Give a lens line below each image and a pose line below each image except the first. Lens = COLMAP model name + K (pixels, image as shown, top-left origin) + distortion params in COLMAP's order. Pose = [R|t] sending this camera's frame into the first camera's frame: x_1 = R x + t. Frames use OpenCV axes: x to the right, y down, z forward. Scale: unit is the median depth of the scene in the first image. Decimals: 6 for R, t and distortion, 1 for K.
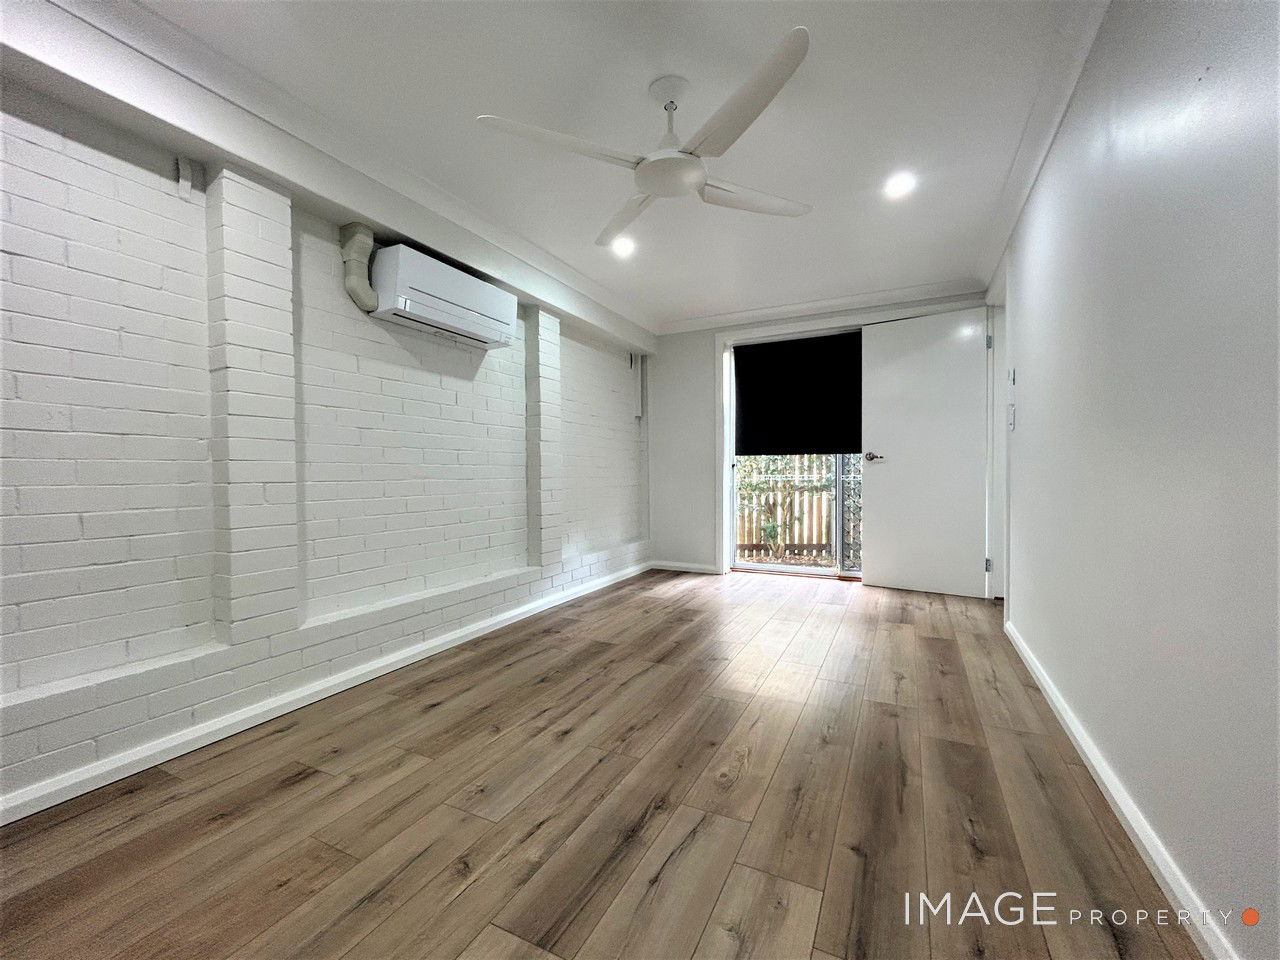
lens RADIAL K [[527.0, 0, 641.9], [0, 527.0, 480.3], [0, 0, 1]] dist [-0.002859, 0.000231]
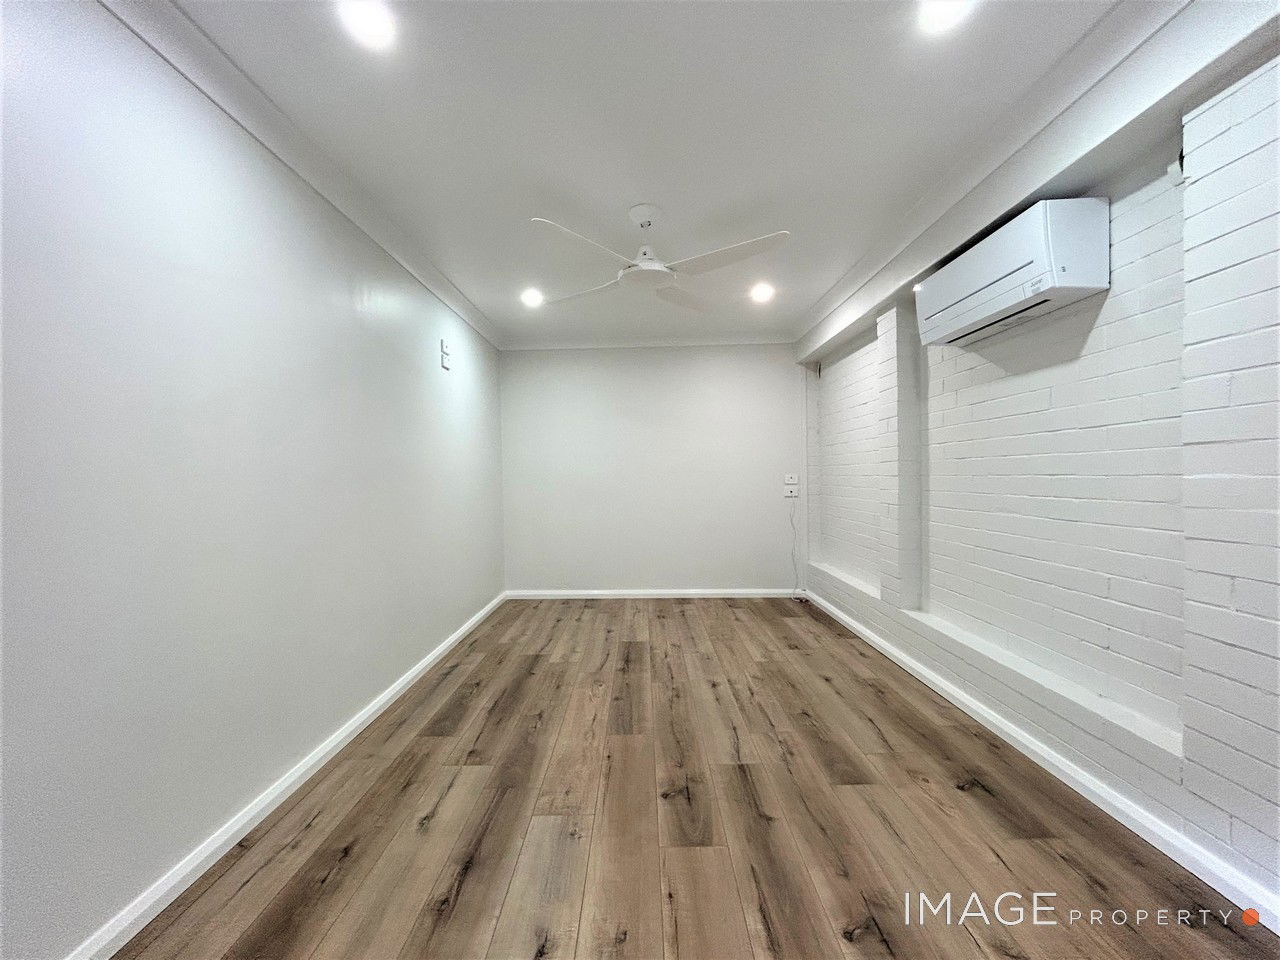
lens RADIAL K [[527.0, 0, 641.9], [0, 527.0, 480.3], [0, 0, 1]] dist [-0.002859, 0.000231]
pose [[-0.893577, 0.025925, -0.448160, 0.593241], [0.017985, 0.999597, 0.021966, -0.106865], [0.448549, 0.011568, -0.893683, 1.952402]]
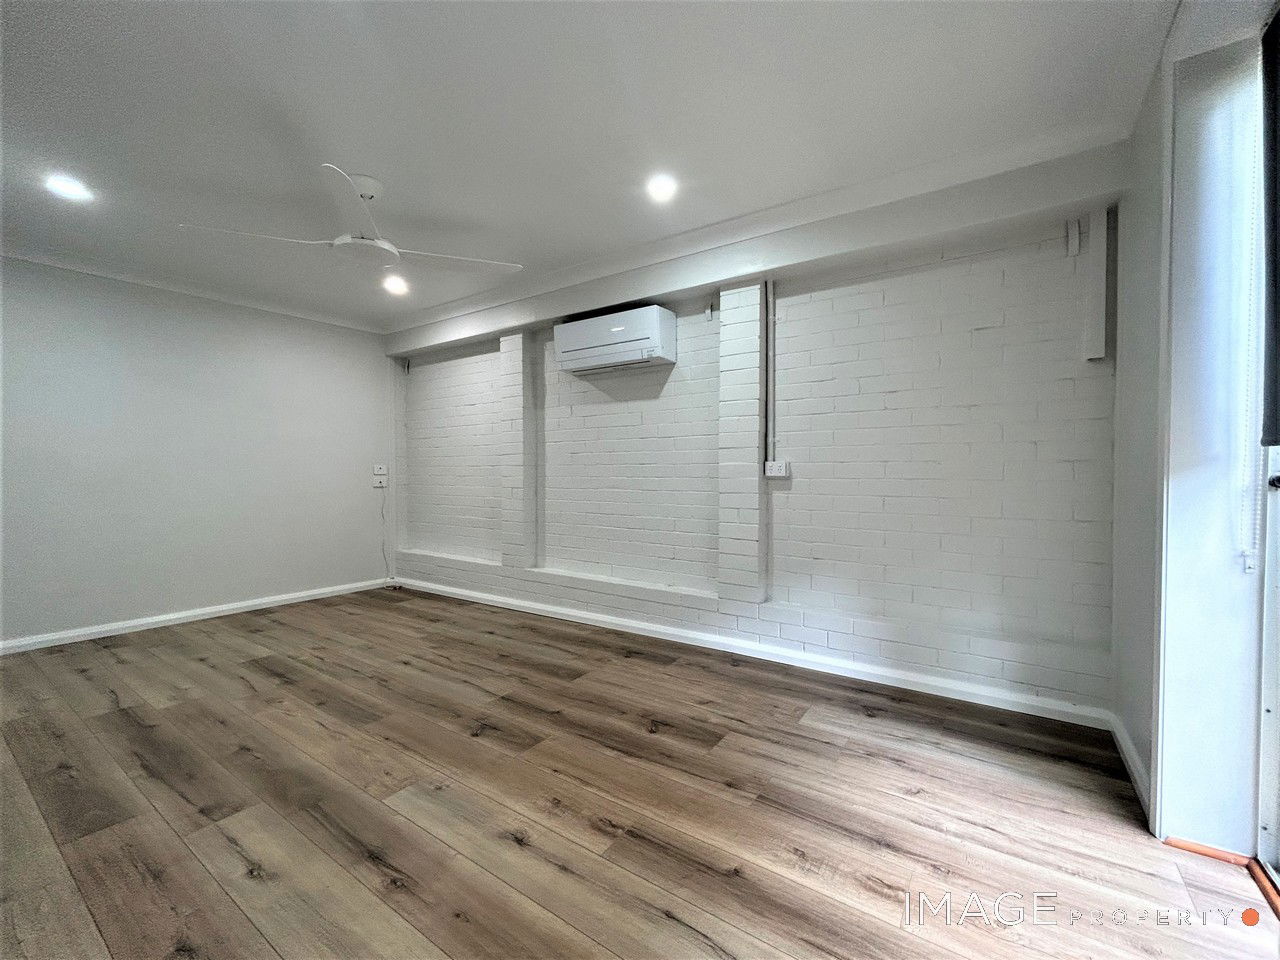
lens RADIAL K [[527.0, 0, 641.9], [0, 527.0, 480.3], [0, 0, 1]] dist [-0.002859, 0.000231]
pose [[-0.134969, 0.027298, -0.990474, 1.094572], [-0.007658, 0.999562, 0.028592, -0.079004], [0.990820, 0.011444, -0.134700, 1.649923]]
